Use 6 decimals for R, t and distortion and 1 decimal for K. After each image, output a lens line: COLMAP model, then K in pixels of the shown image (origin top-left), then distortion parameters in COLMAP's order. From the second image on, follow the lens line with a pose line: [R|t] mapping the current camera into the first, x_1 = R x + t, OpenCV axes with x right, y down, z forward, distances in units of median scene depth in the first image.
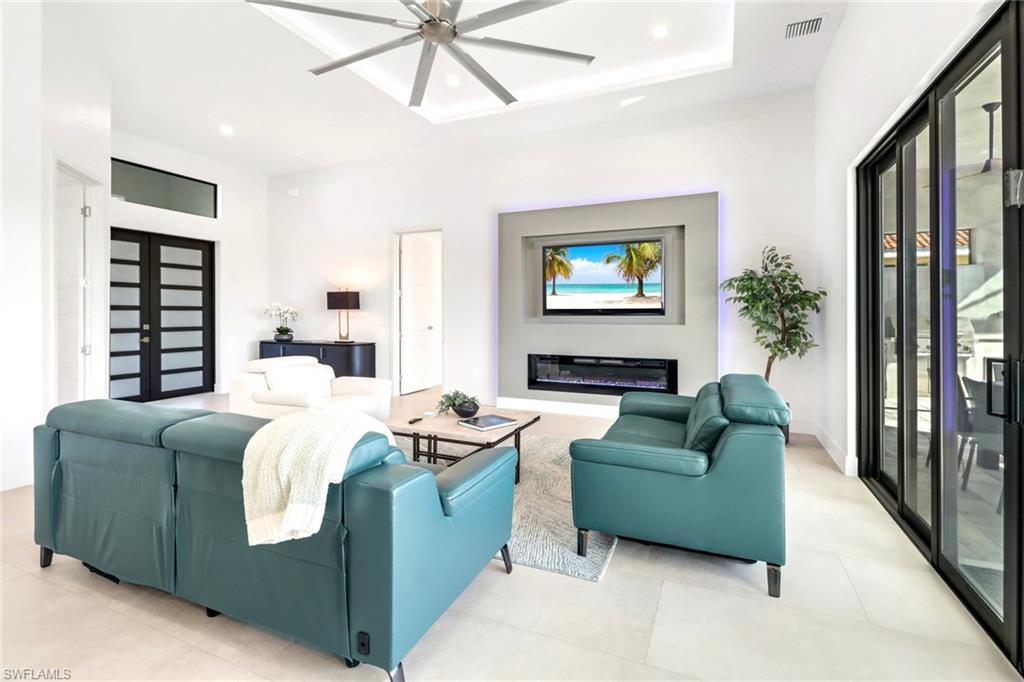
lens RADIAL K [[487.5, 0, 511.3], [0, 487.5, 315.2], [0, 0, 1]] dist [0.003513, -0.000417]
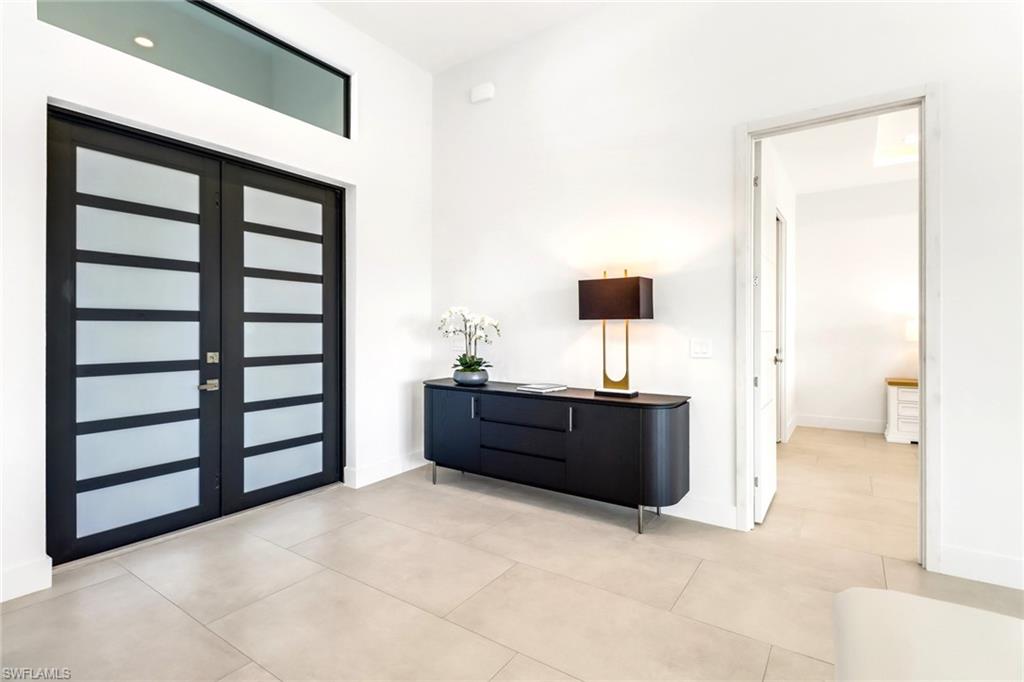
lens RADIAL K [[472.6, 0, 512.3], [0, 472.6, 330.2], [0, 0, 1]] dist [0.008463, -0.010318]
pose [[0.983487, 0.001734, -0.180968, -0.387851], [-0.001990, 0.999997, -0.001231, -0.001653], [0.180966, 0.001571, 0.983488, 0.611000]]
